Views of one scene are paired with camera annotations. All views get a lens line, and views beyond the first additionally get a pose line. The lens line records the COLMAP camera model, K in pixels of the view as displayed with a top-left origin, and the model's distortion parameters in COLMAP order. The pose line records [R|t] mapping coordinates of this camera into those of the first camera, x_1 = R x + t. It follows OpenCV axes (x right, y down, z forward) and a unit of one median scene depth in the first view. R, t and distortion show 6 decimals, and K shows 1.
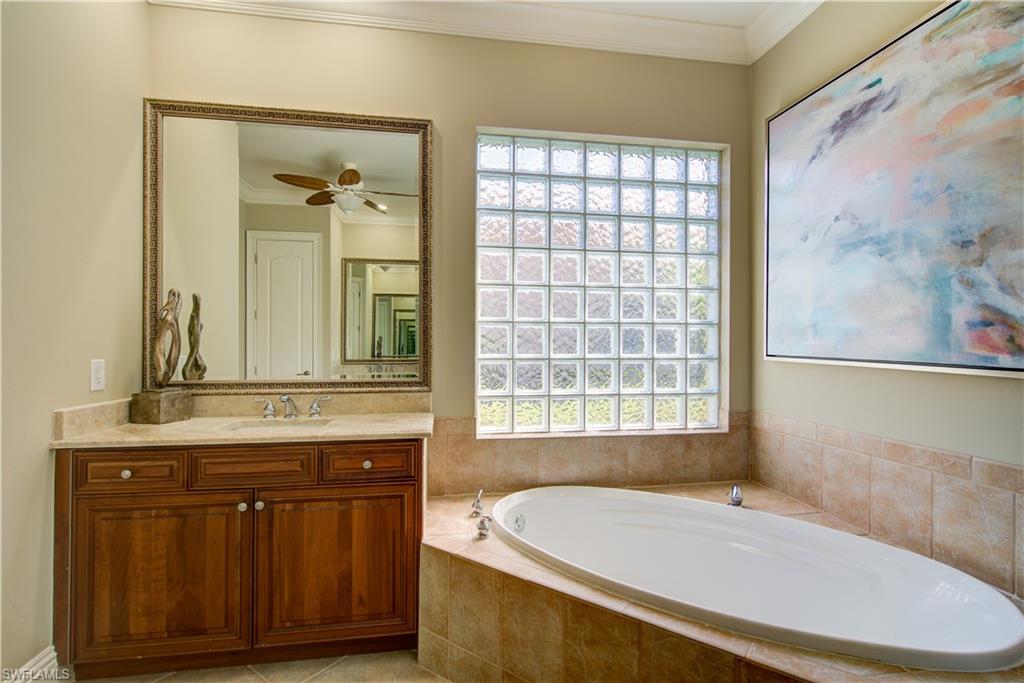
lens RADIAL K [[476.5, 0, 510.3], [0, 476.5, 342.3], [0, 0, 1]] dist [-0.001649, -0.001175]
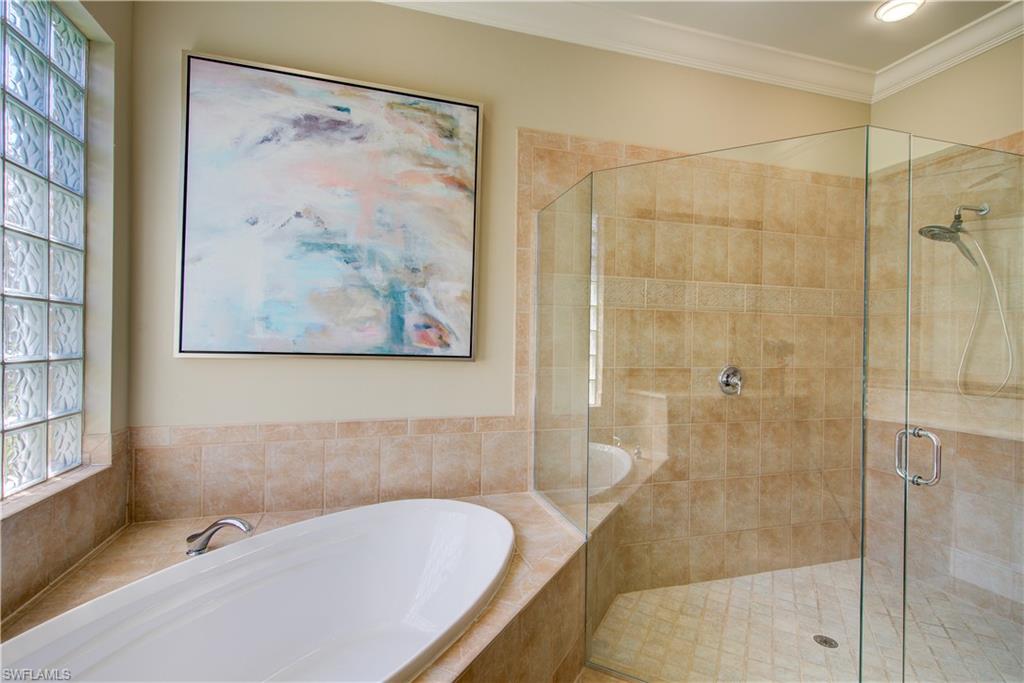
lens RADIAL K [[476.5, 0, 510.9], [0, 476.5, 342.1], [0, 0, 1]] dist [-0.001649, -0.001175]
pose [[-0.137132, -0.007696, 0.990523, -0.438273], [-0.017783, 0.999828, 0.005306, -0.002749], [-0.990393, -0.016886, -0.137246, 0.787235]]
